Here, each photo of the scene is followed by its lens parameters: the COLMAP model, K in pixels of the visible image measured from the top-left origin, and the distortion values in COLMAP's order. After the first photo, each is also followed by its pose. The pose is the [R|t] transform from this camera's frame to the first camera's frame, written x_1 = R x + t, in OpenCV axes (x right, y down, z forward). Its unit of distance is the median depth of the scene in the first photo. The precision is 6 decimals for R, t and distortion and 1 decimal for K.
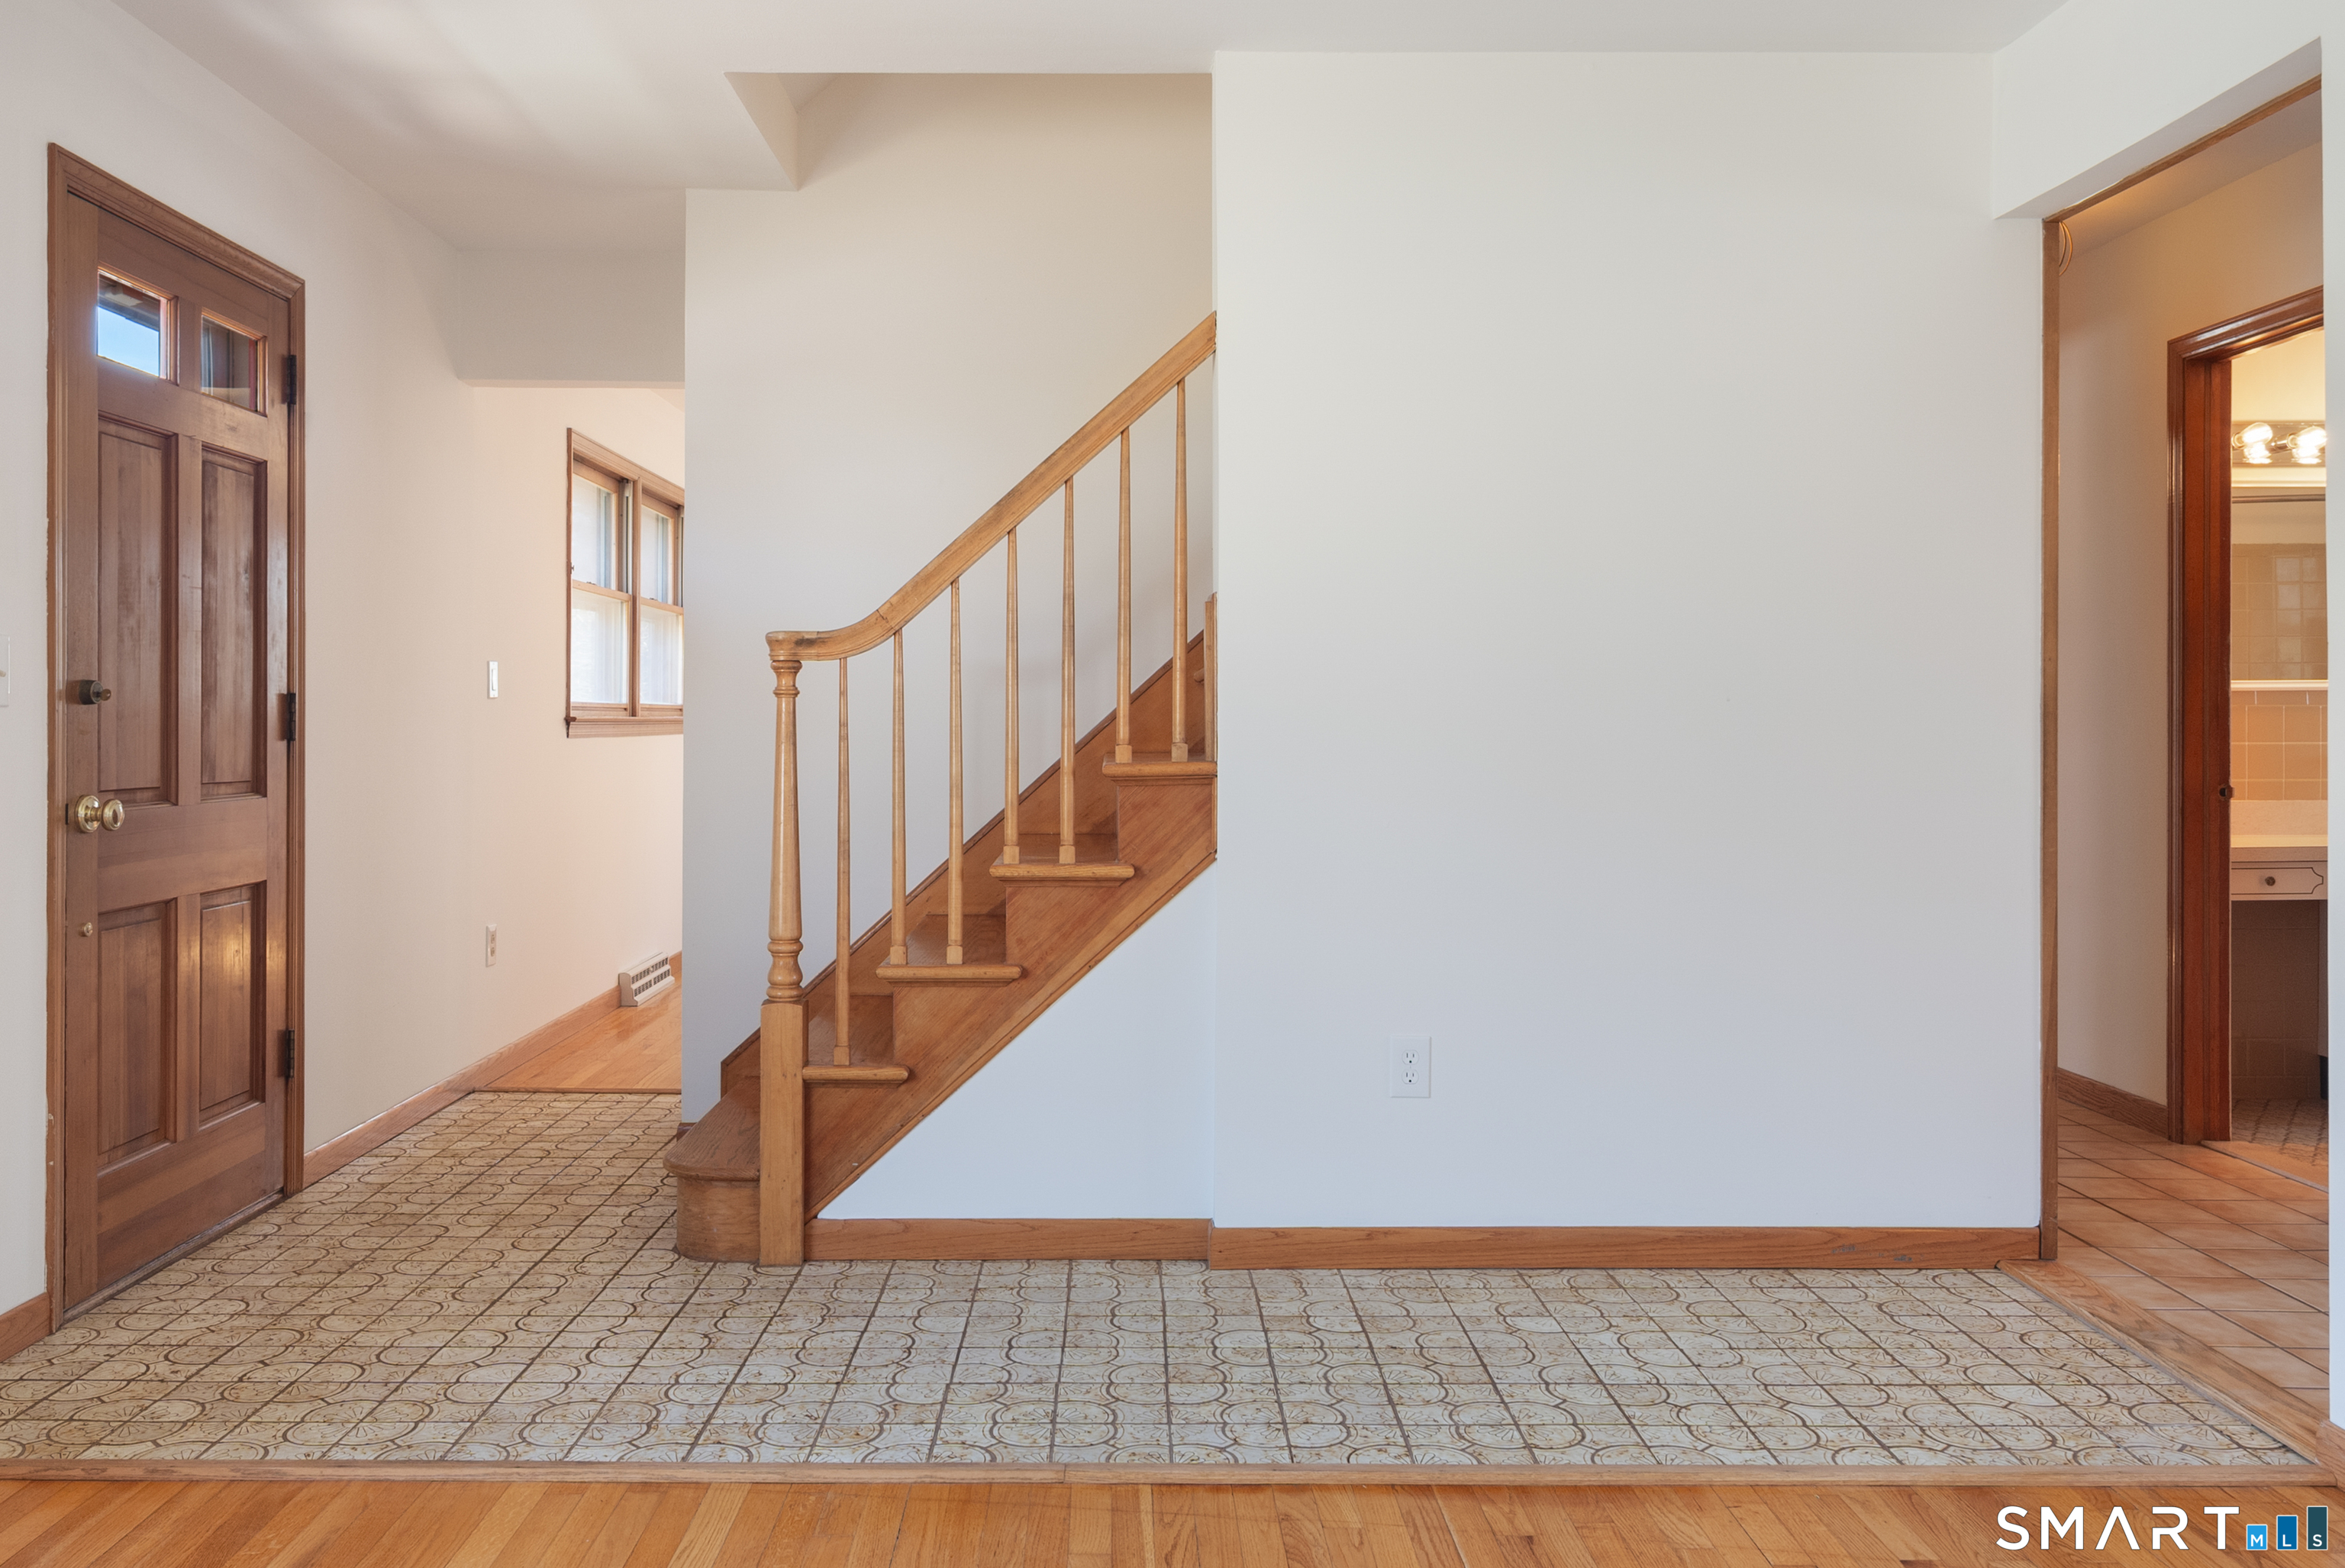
lens RADIAL K [[1964.2, 0, 1168.1], [0, 1964.2, 717.3], [0, 0, 1]] dist [0.010673, 0.007146]
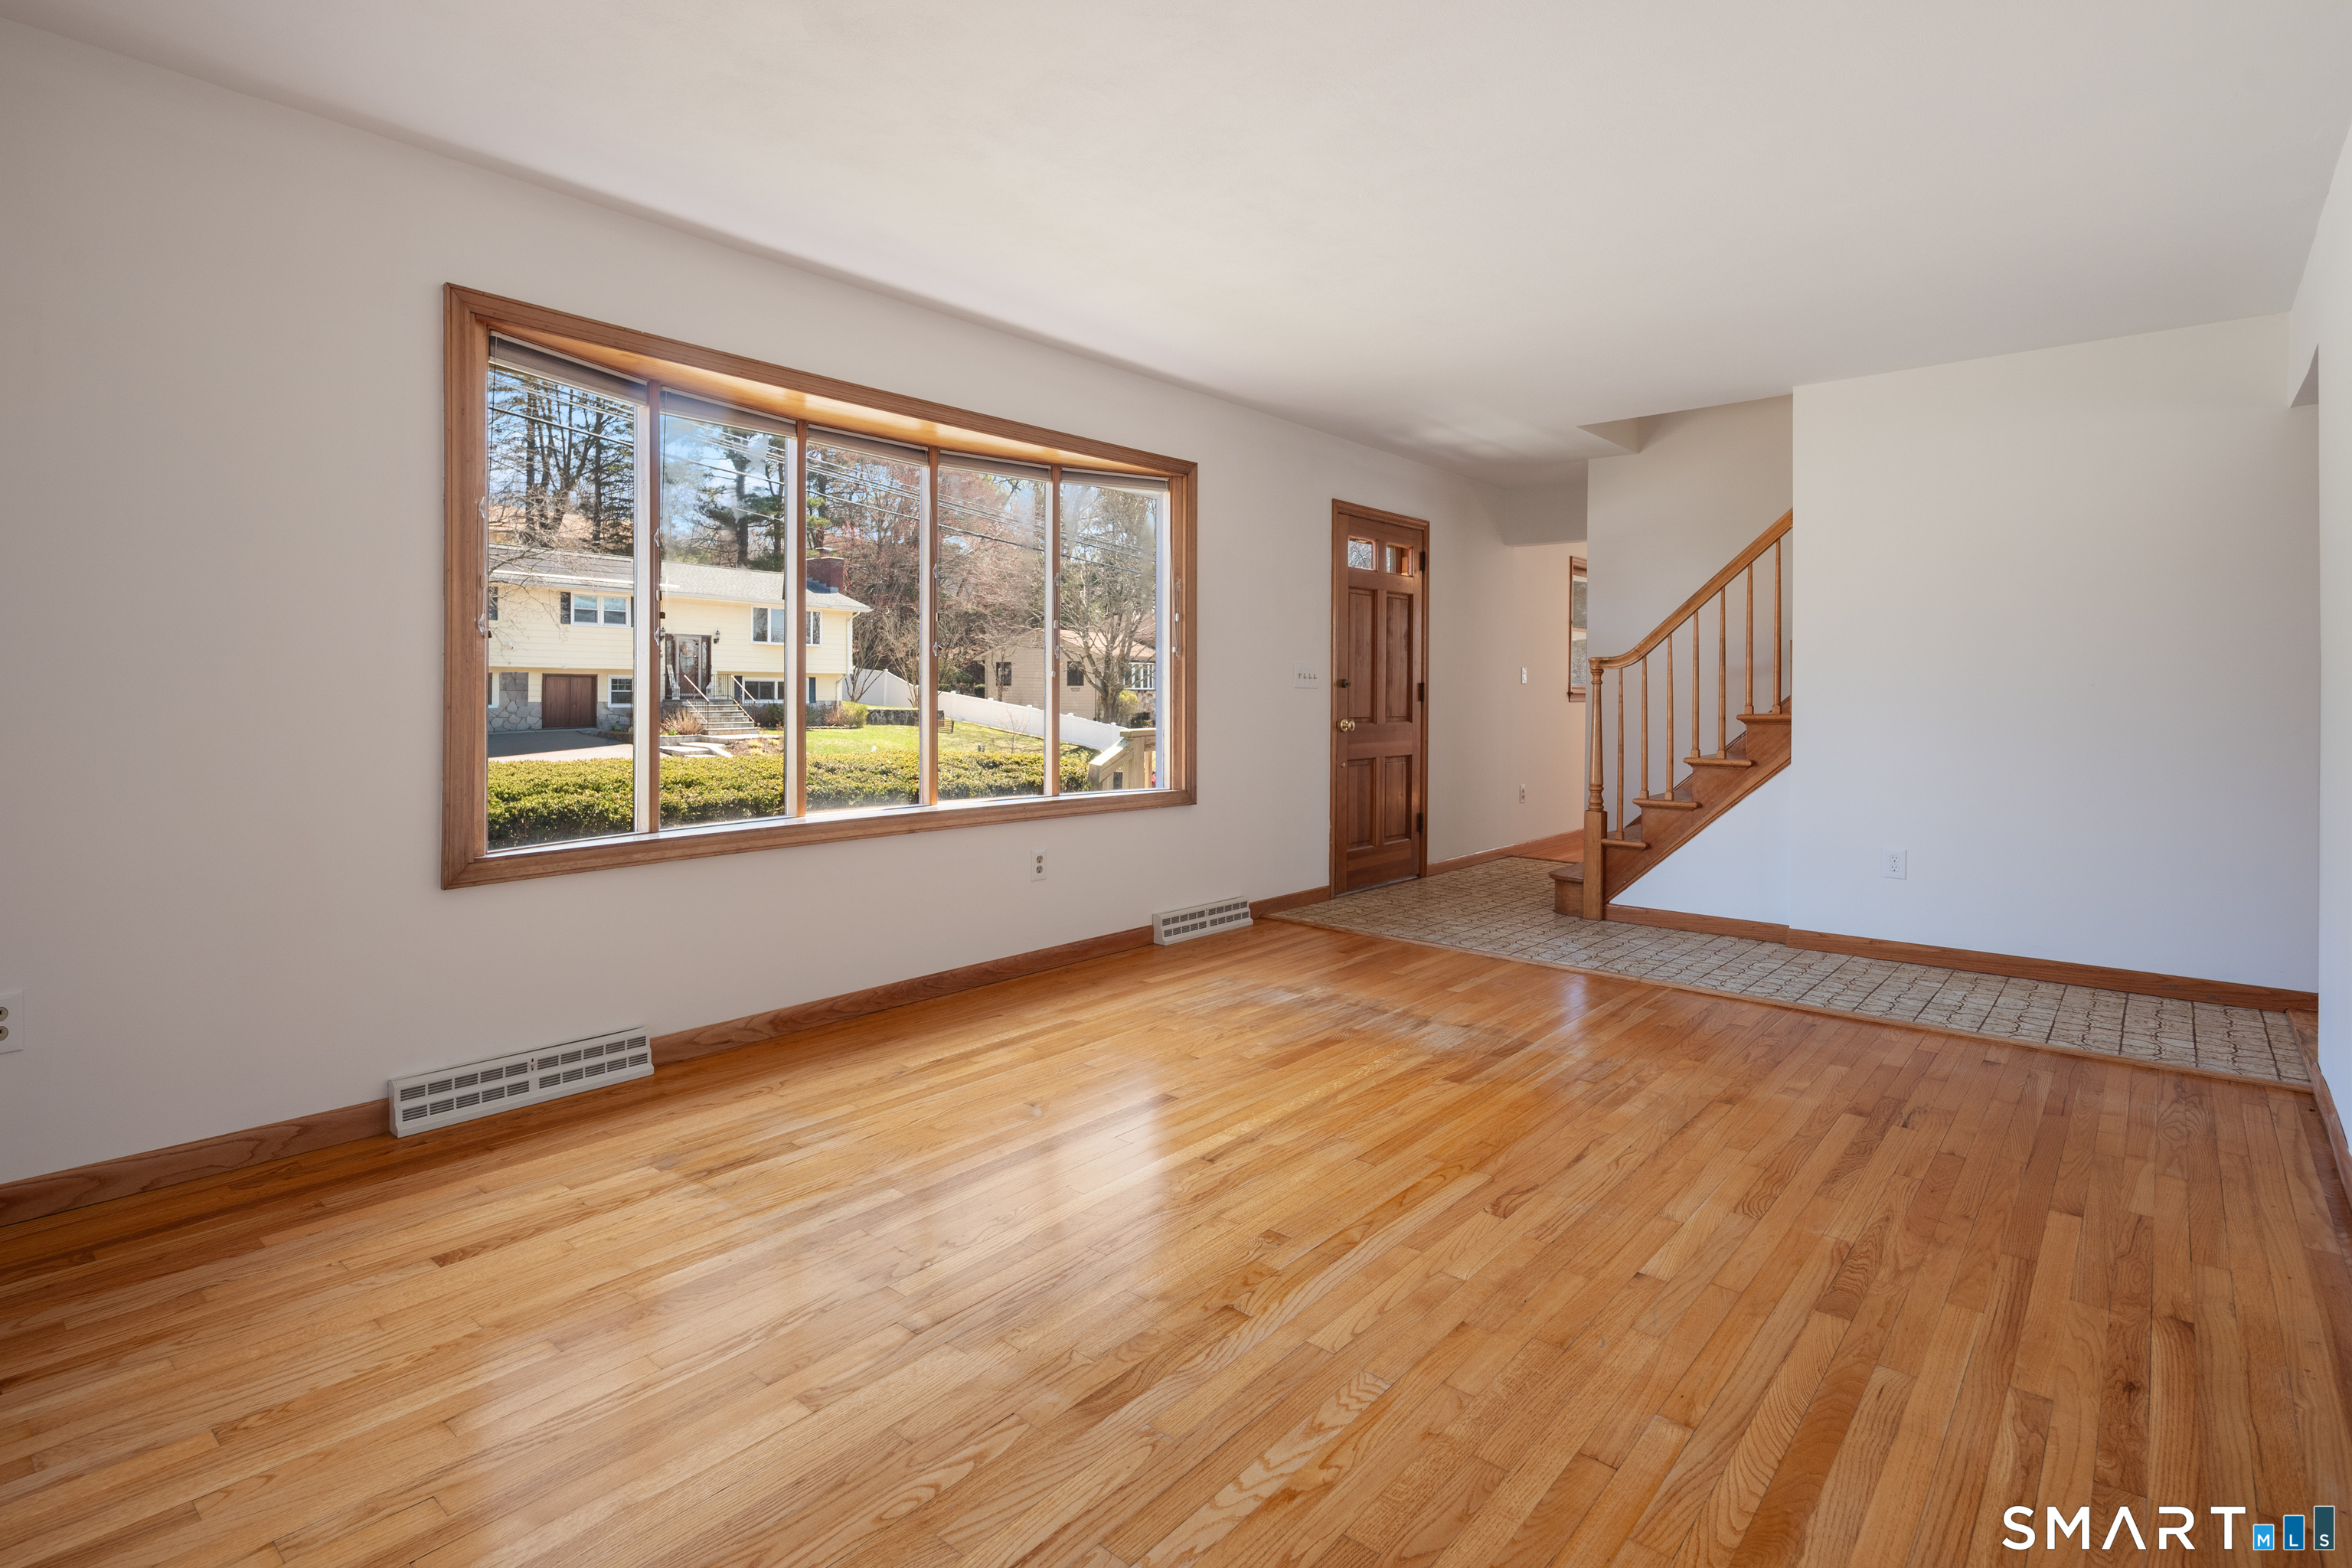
lens RADIAL K [[1165.7, 0, 1177.0], [0, 1165.7, 688.7], [0, 0, 1]] dist [0.001825, 0.000248]
pose [[0.764108, 0.002990, -0.645081, 0.333155], [-0.003565, 0.999994, 0.000413, -0.004405], [0.645078, 0.001984, 0.764114, -0.421382]]
